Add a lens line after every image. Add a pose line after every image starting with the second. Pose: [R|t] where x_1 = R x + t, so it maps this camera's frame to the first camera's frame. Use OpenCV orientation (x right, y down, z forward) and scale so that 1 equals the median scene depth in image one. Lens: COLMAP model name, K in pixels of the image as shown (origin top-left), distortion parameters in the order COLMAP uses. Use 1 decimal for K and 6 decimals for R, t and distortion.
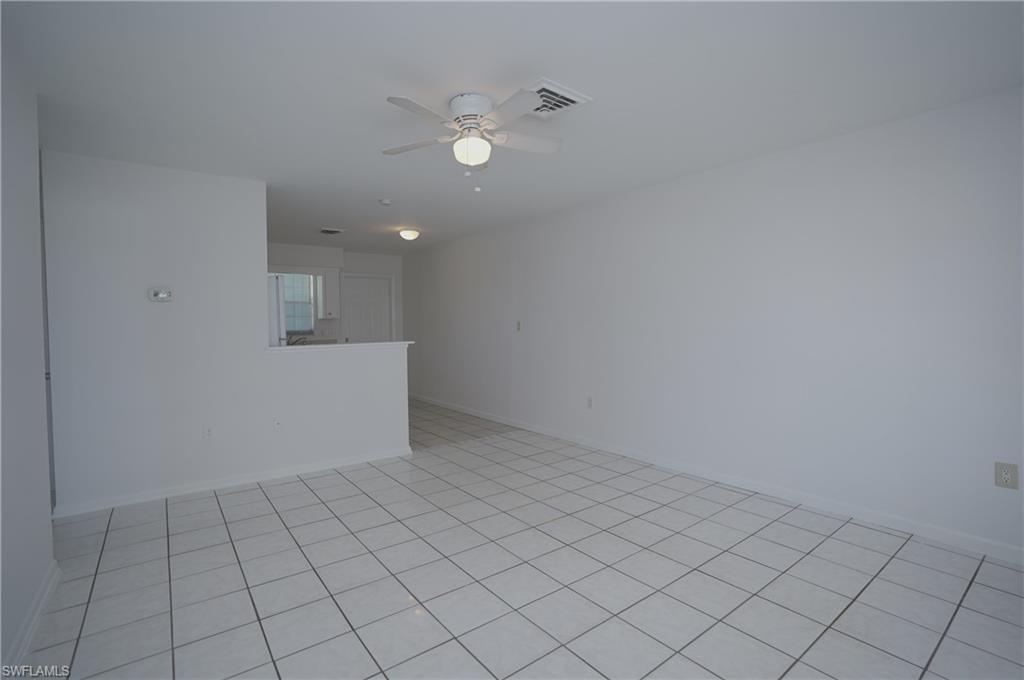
lens RADIAL K [[481.8, 0, 514.8], [0, 481.8, 338.3], [0, 0, 1]] dist [-0.077224, 0.042931]
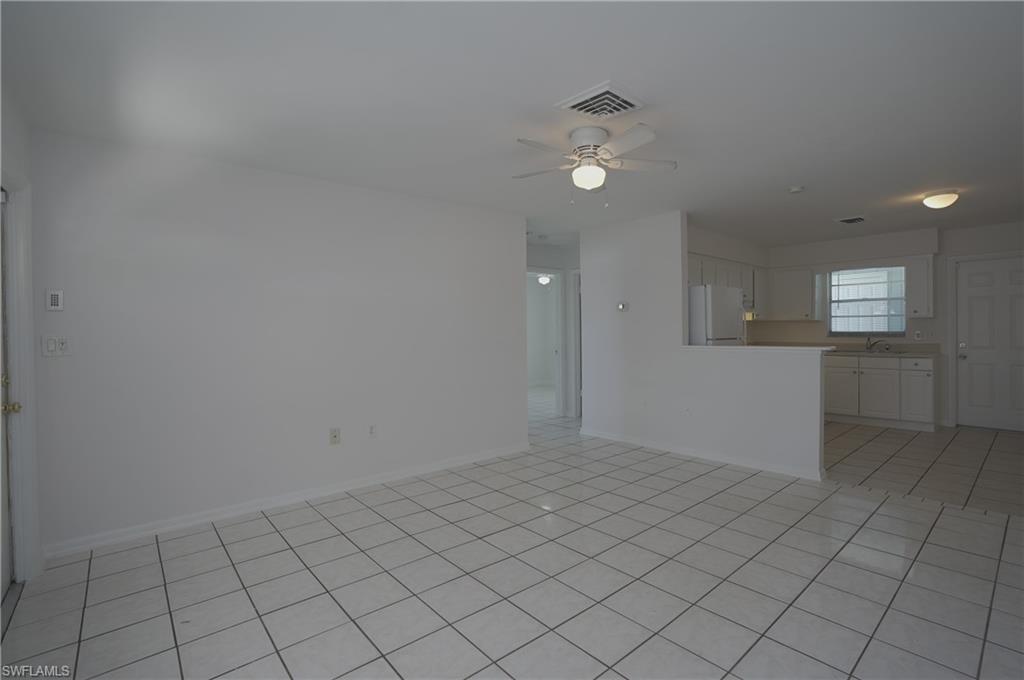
lens RADIAL K [[481.8, 0, 514.8], [0, 481.8, 338.3], [0, 0, 1]] dist [-0.077224, 0.042931]
pose [[0.052770, 0.029832, -0.998161, 0.574333], [-0.021497, 0.999356, 0.028731, -0.021498], [0.998375, 0.019941, 0.053377, 0.423508]]
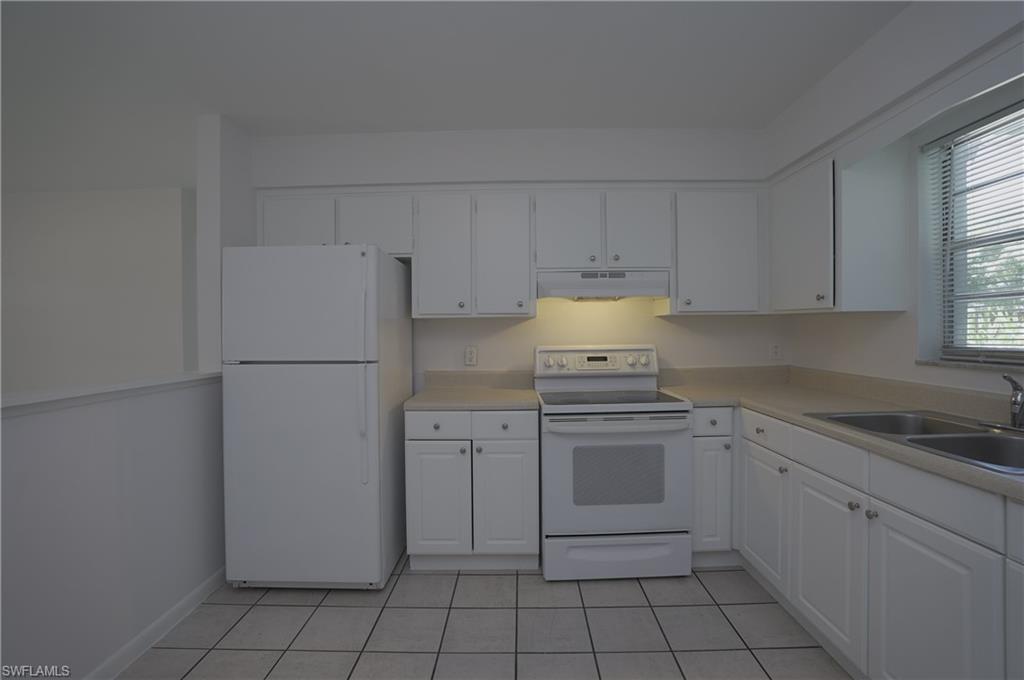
lens RADIAL K [[481.8, 0, 514.8], [0, 481.8, 338.3], [0, 0, 1]] dist [-0.077224, 0.042931]
pose [[-0.656568, 0.041435, -0.753128, -0.235328], [0.008959, 0.998848, 0.047143, -0.053067], [0.754213, 0.024205, -0.656183, 1.454225]]
